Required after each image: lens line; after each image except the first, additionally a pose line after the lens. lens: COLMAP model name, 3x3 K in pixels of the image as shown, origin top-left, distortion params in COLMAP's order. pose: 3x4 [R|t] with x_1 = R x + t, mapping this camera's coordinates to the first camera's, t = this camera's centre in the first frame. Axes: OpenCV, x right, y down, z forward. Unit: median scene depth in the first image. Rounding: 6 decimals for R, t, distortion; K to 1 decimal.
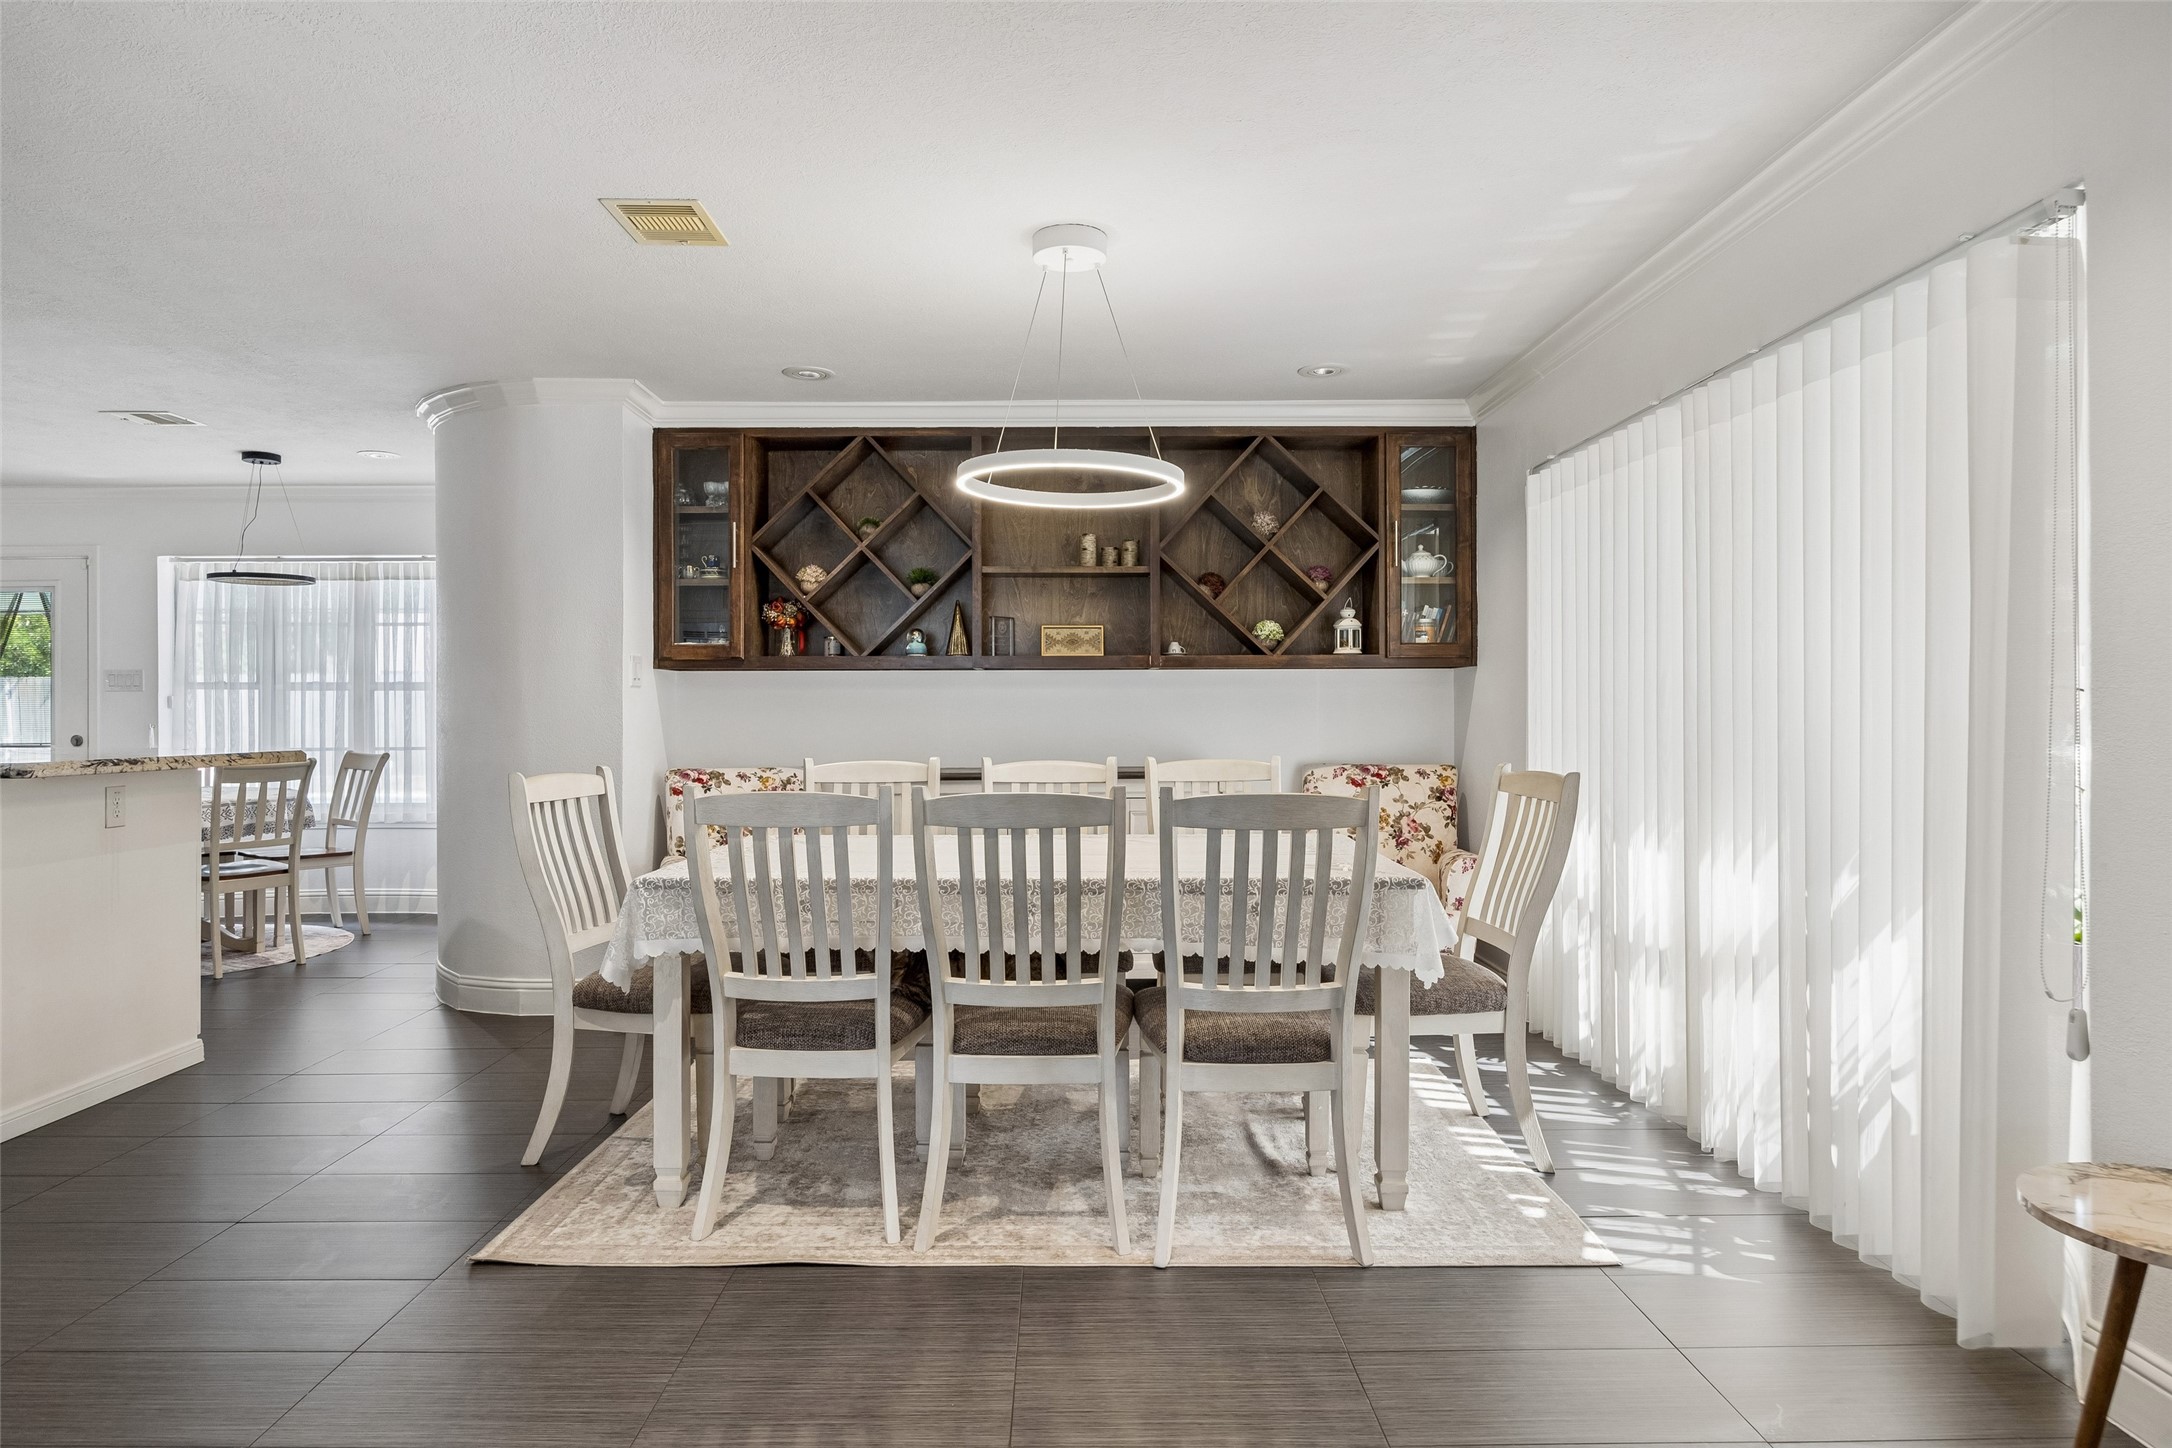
lens RADIAL K [[1266.6, 0, 1079.3], [0, 1266.6, 711.9], [0, 0, 1]] dist [-0.008401, -0.000612]
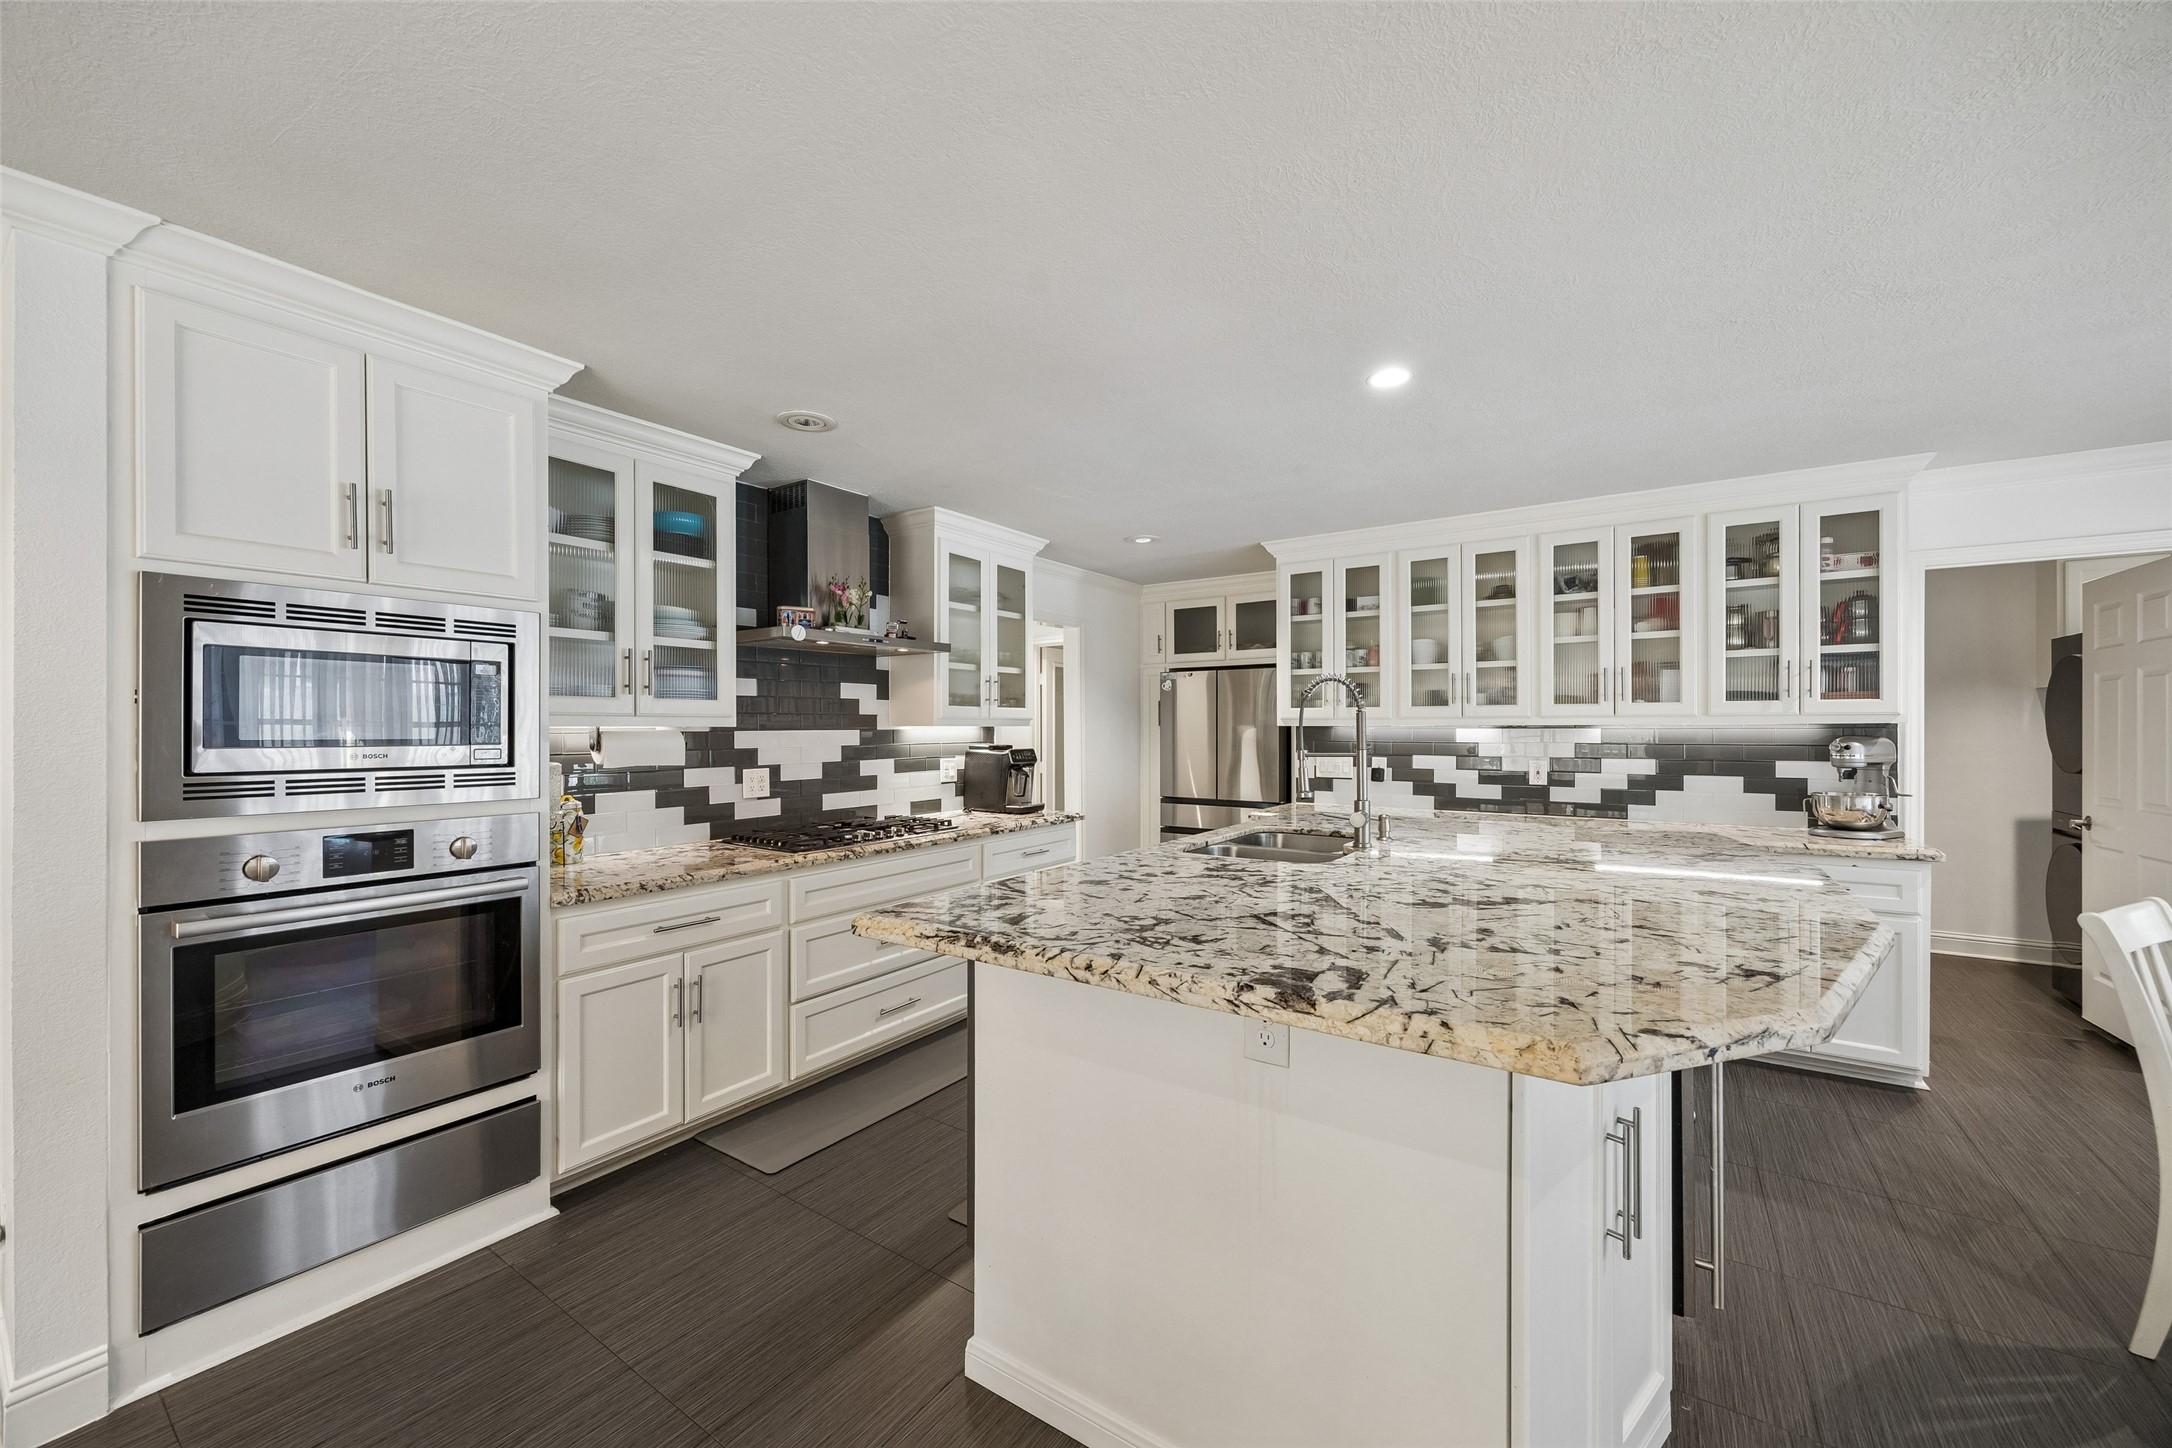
lens RADIAL K [[836.3, 0, 1079.1], [0, 836.3, 729.1], [0, 0, 1]] dist [-0.002190, -0.000134]
pose [[-0.581709, 0.006255, -0.813373, -0.297888], [0.007924, 0.999967, 0.002022, -0.040867], [0.813359, -0.005269, -0.581739, 0.821017]]
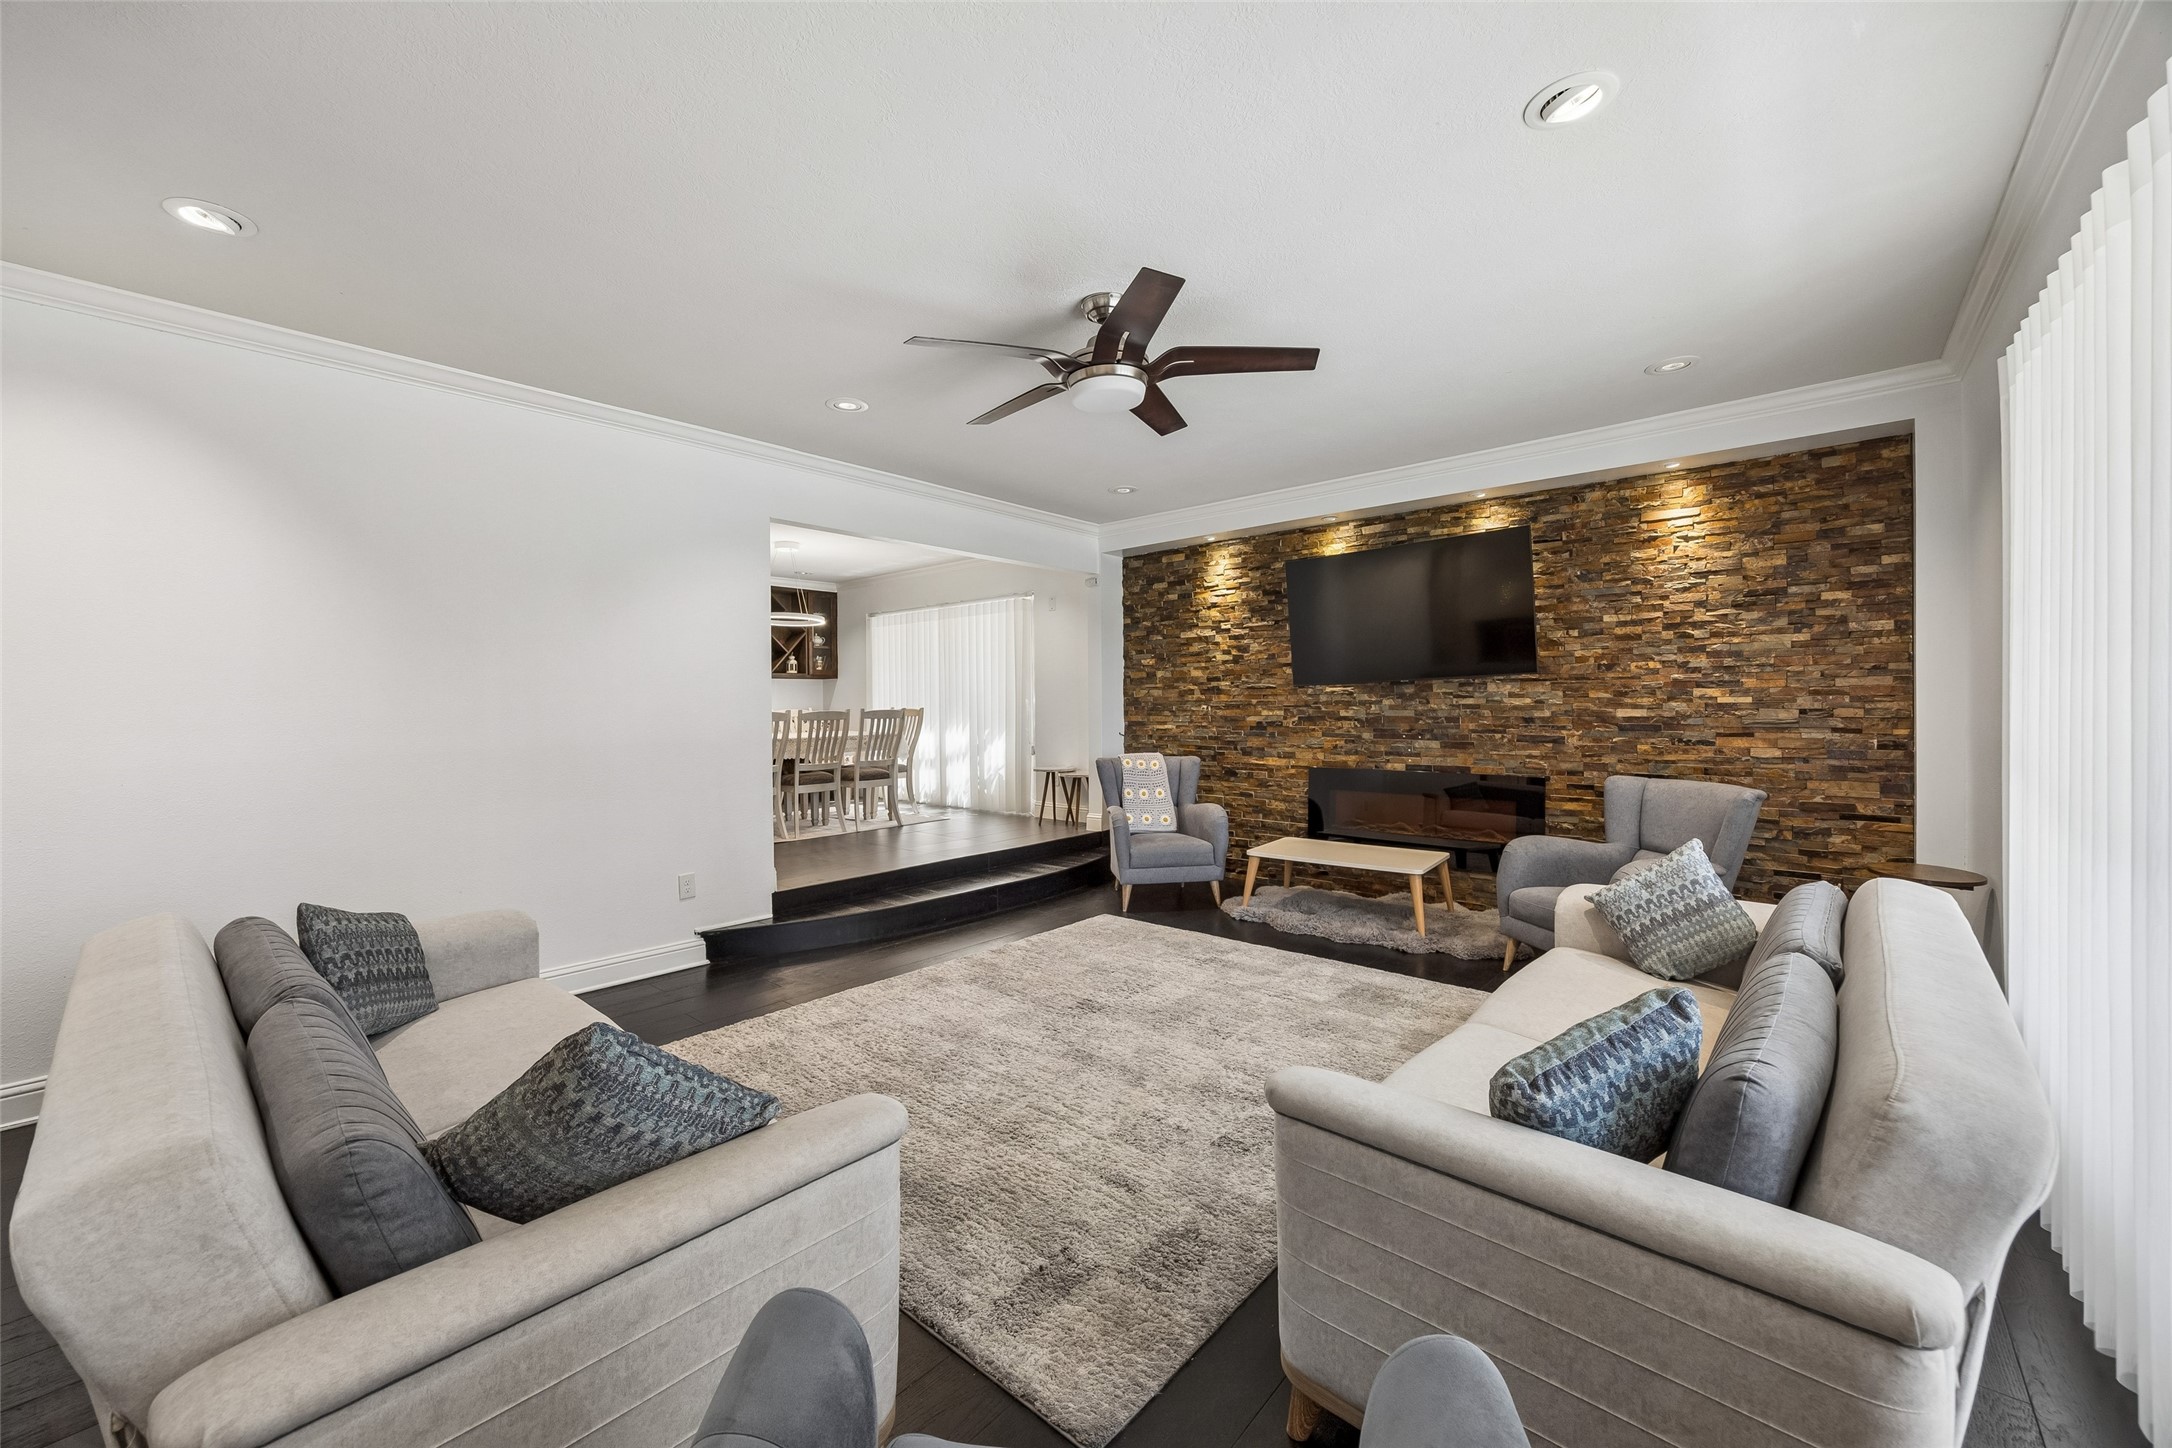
lens RADIAL K [[836.8, 0, 1071.6], [0, 836.8, 705.8], [0, 0, 1]] dist [0.000765, 0.000100]
pose [[0.671935, -0.005985, 0.740586, -0.690216], [0.007181, 0.999973, 0.001566, 0.024161], [-0.740575, 0.004266, 0.671960, -0.603550]]
